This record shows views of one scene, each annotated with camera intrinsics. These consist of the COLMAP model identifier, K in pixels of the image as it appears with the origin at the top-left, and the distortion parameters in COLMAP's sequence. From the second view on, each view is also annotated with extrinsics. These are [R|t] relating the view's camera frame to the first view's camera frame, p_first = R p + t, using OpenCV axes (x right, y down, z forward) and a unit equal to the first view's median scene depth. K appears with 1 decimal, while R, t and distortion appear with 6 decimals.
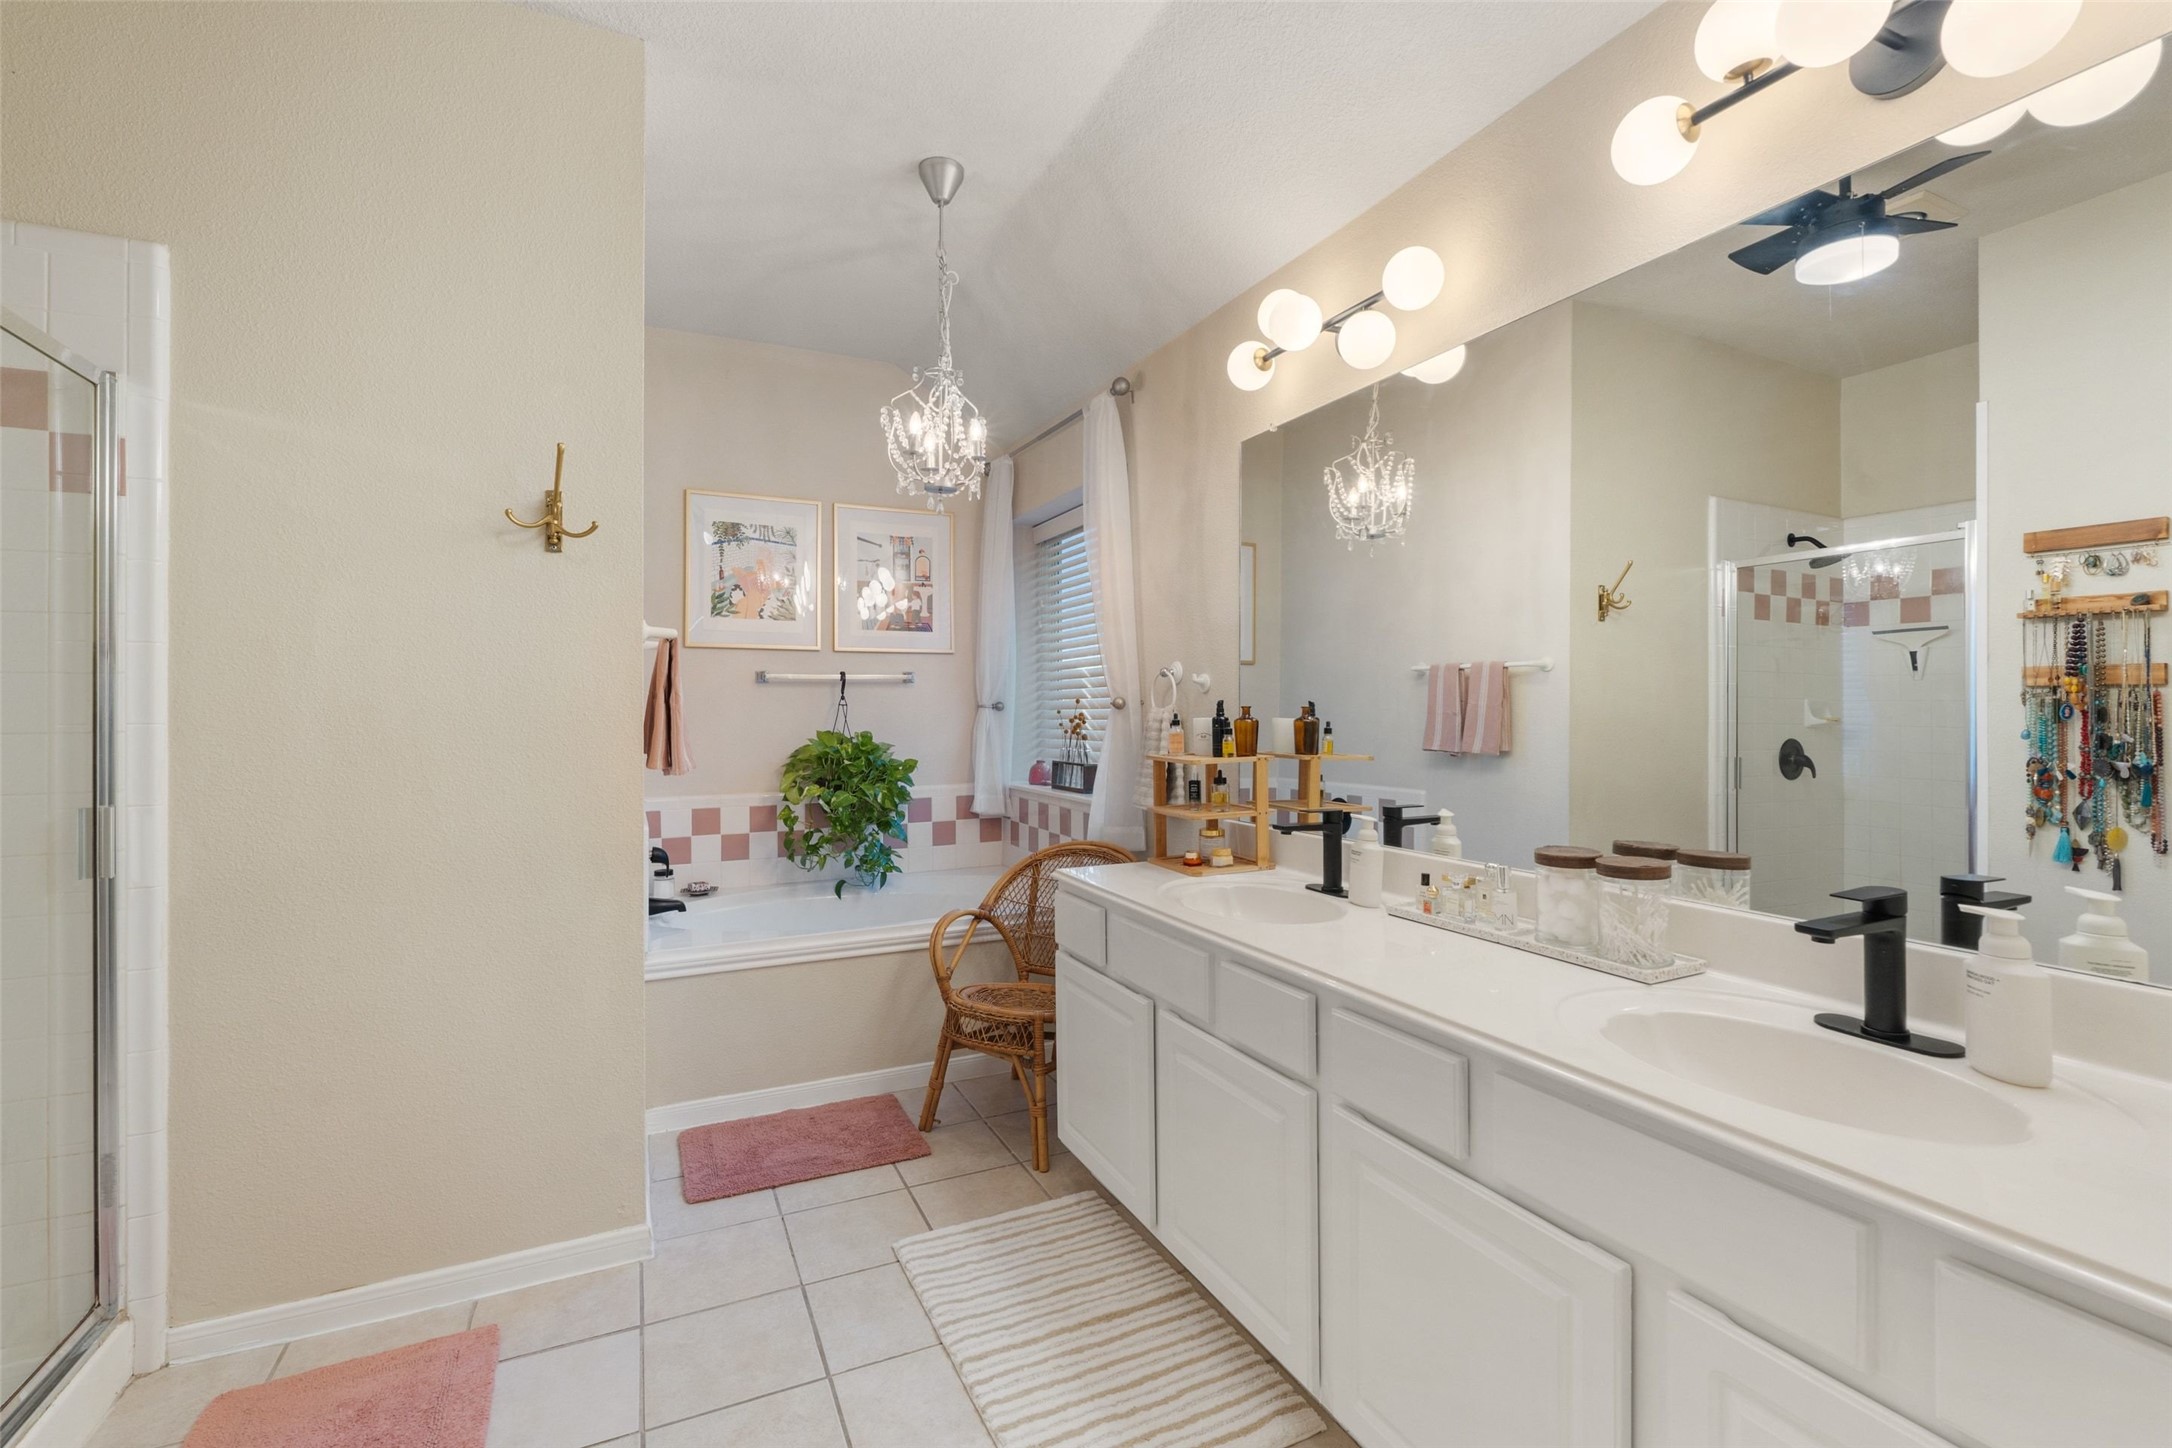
lens RADIAL K [[948.3, 0, 1086.8], [0, 948.3, 704.8], [0, 0, 1]] dist [-0.003977, 0.000221]
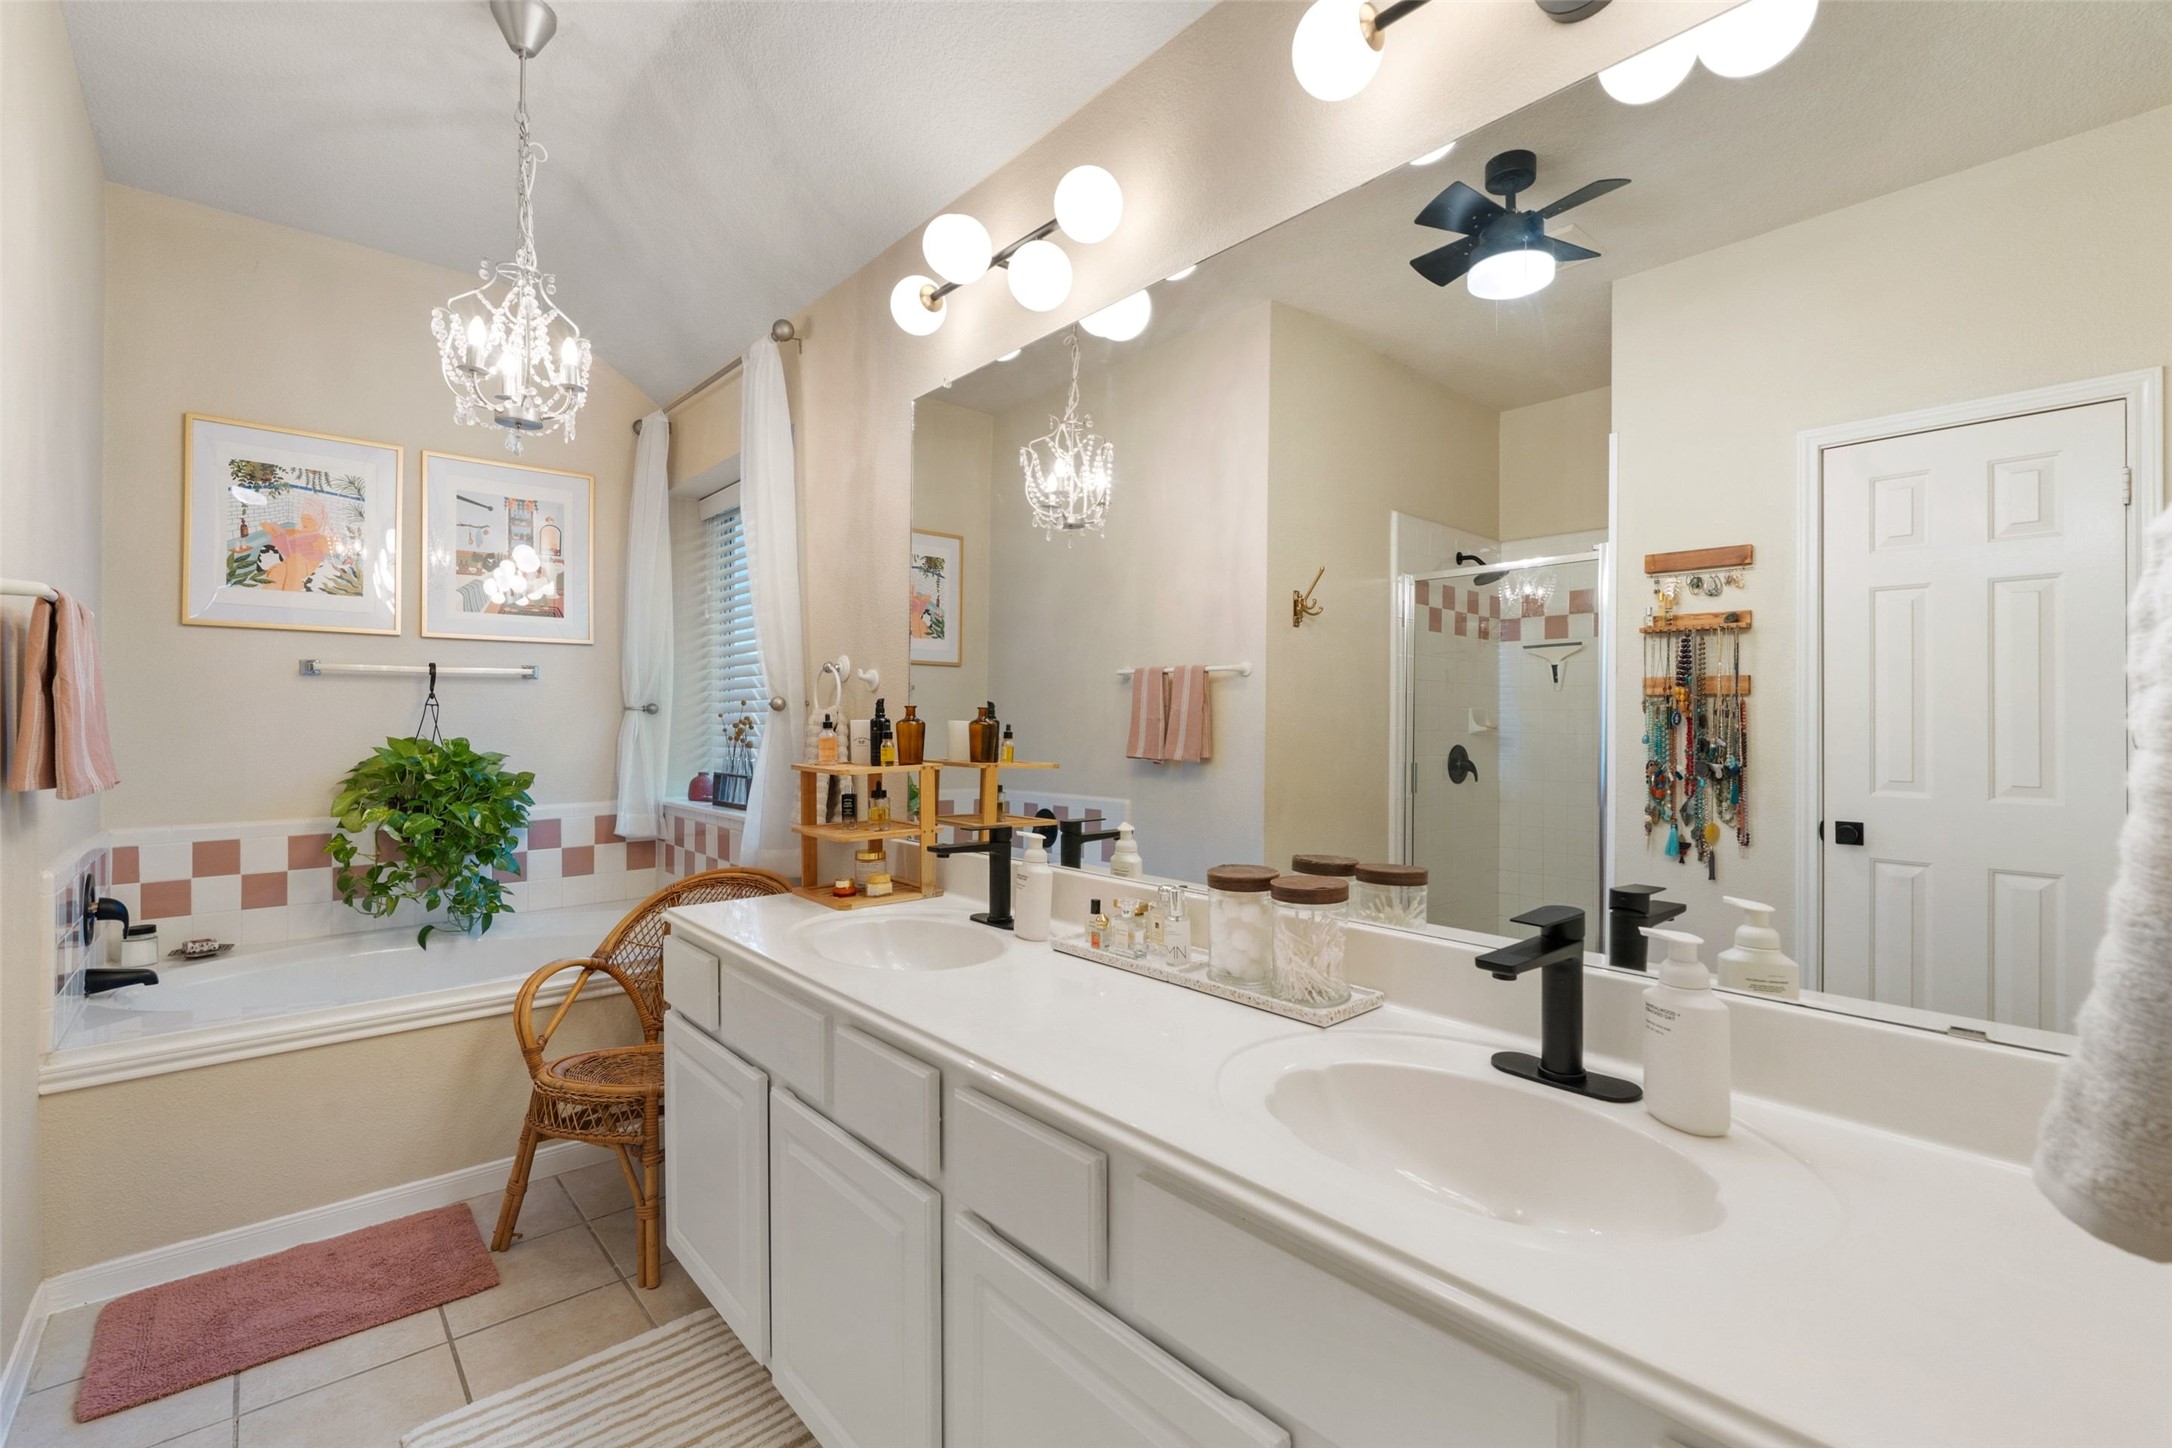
lens RADIAL K [[952.7, 0, 1088.8], [0, 952.7, 716.6], [0, 0, 1]] dist [-0.003143, -0.000314]
pose [[0.962758, 0.005839, 0.270302, 0.080163], [-0.006276, 0.999980, 0.000755, 0.008359], [-0.270292, -0.002423, 0.962775, 0.118713]]
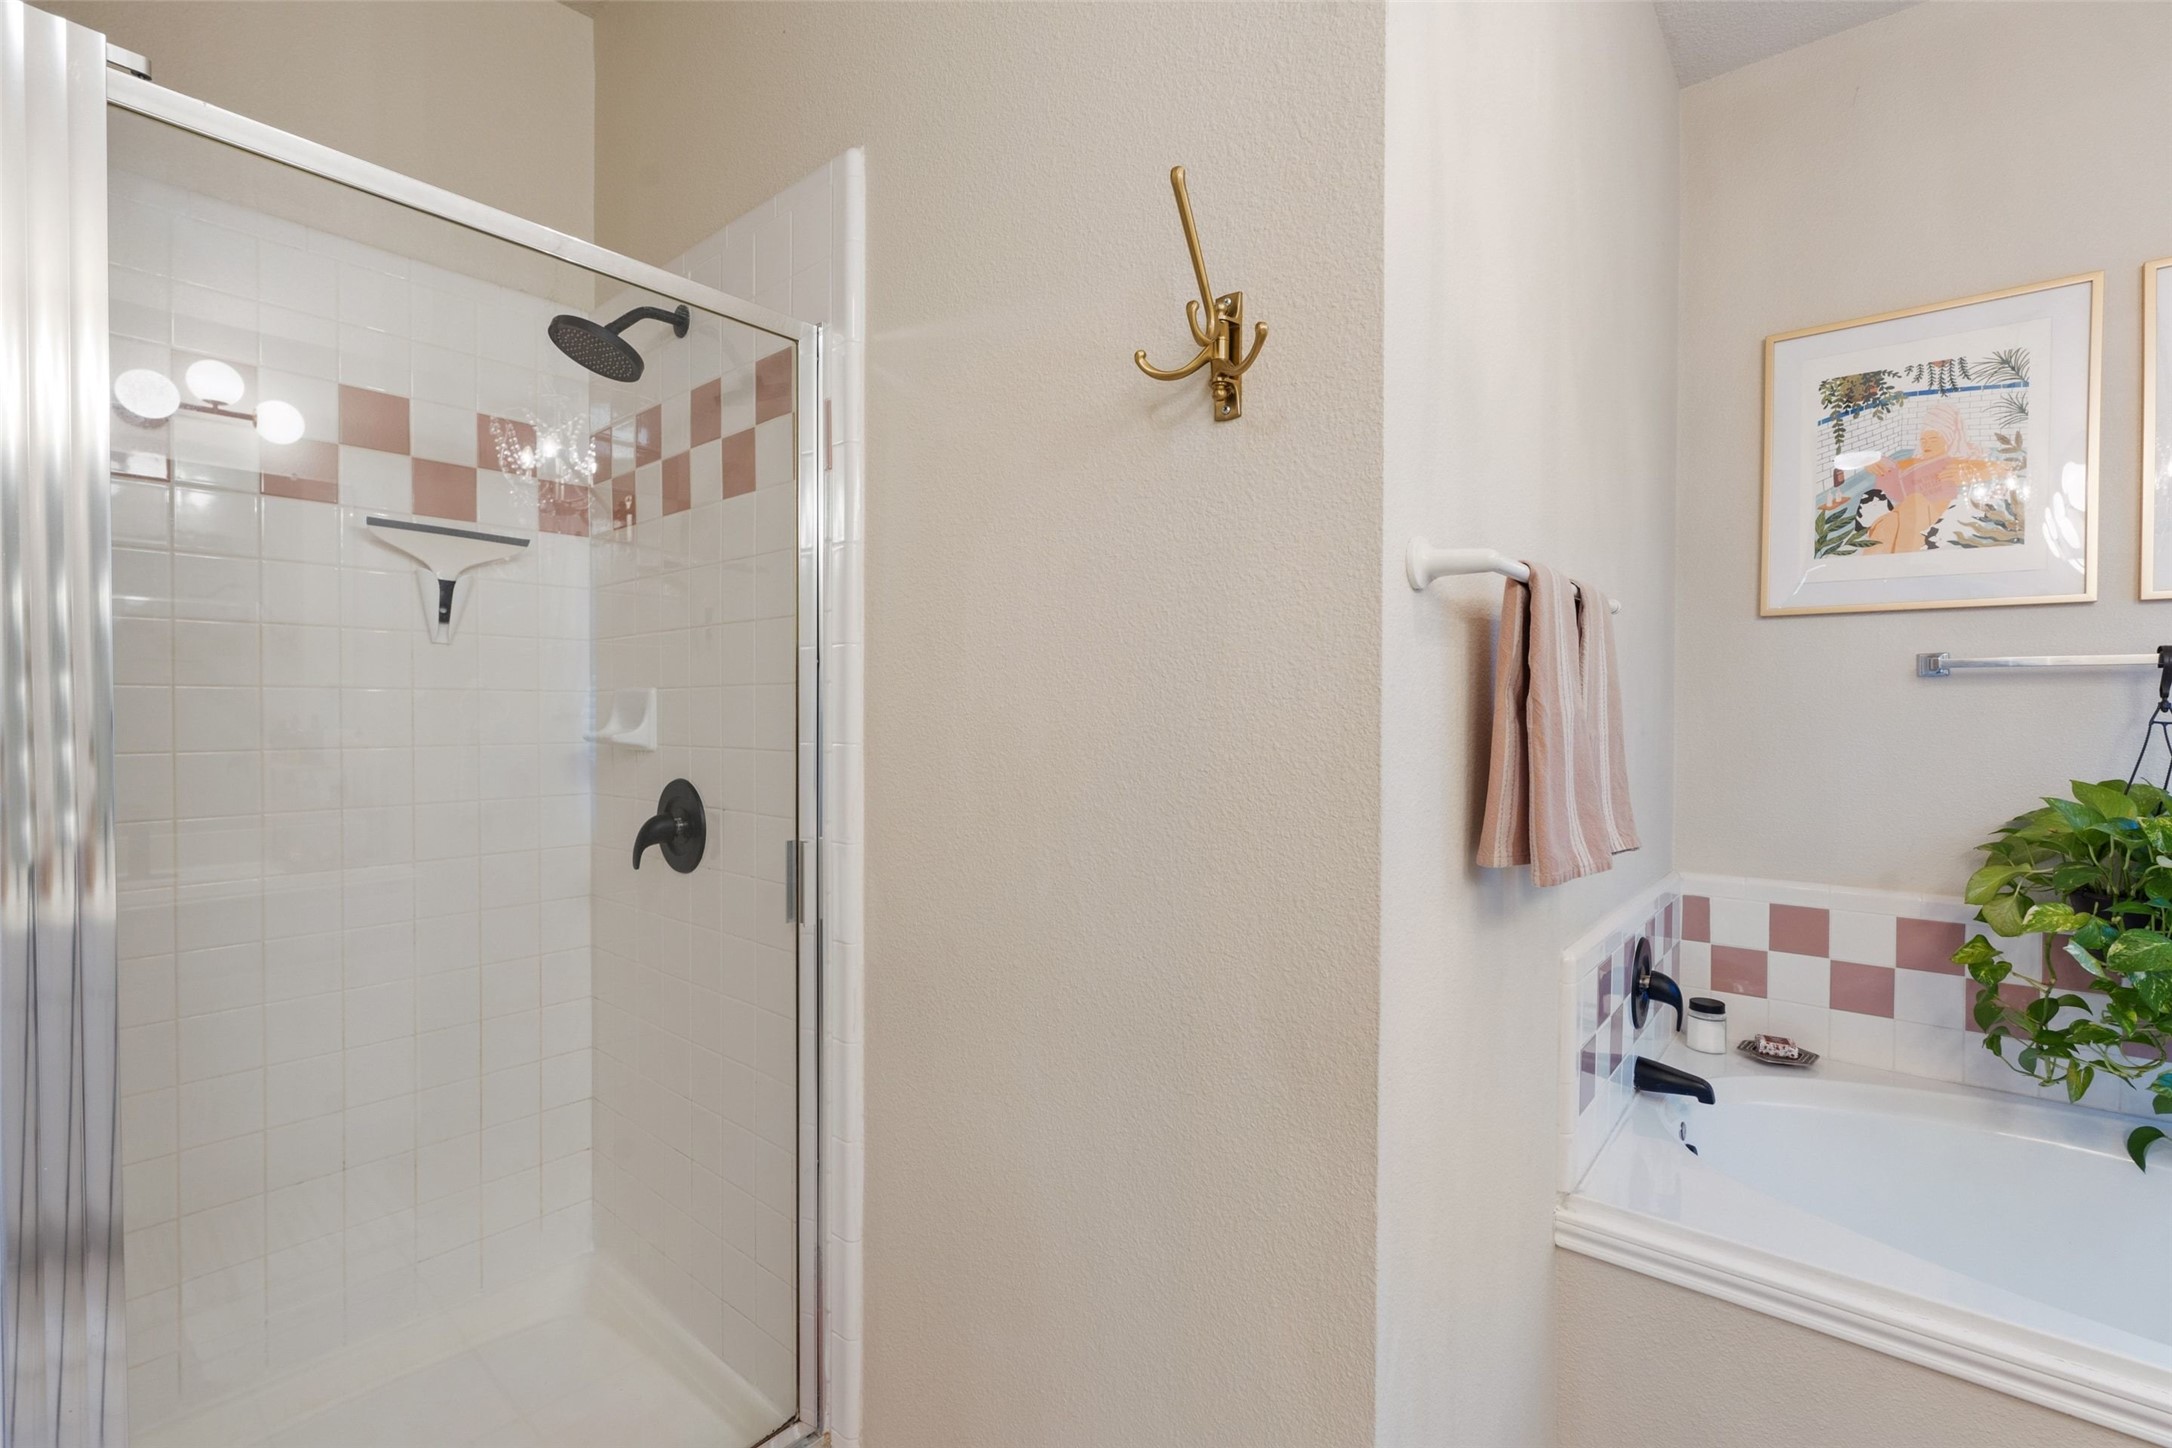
lens RADIAL K [[952.7, 0, 1088.8], [0, 952.7, 716.6], [0, 0, 1]] dist [-0.003143, -0.000314]
pose [[0.418874, 0.012707, -0.907956, -0.098488], [-0.005855, 0.999919, 0.011292, -0.006775], [0.908026, 0.000586, 0.418914, 0.525892]]
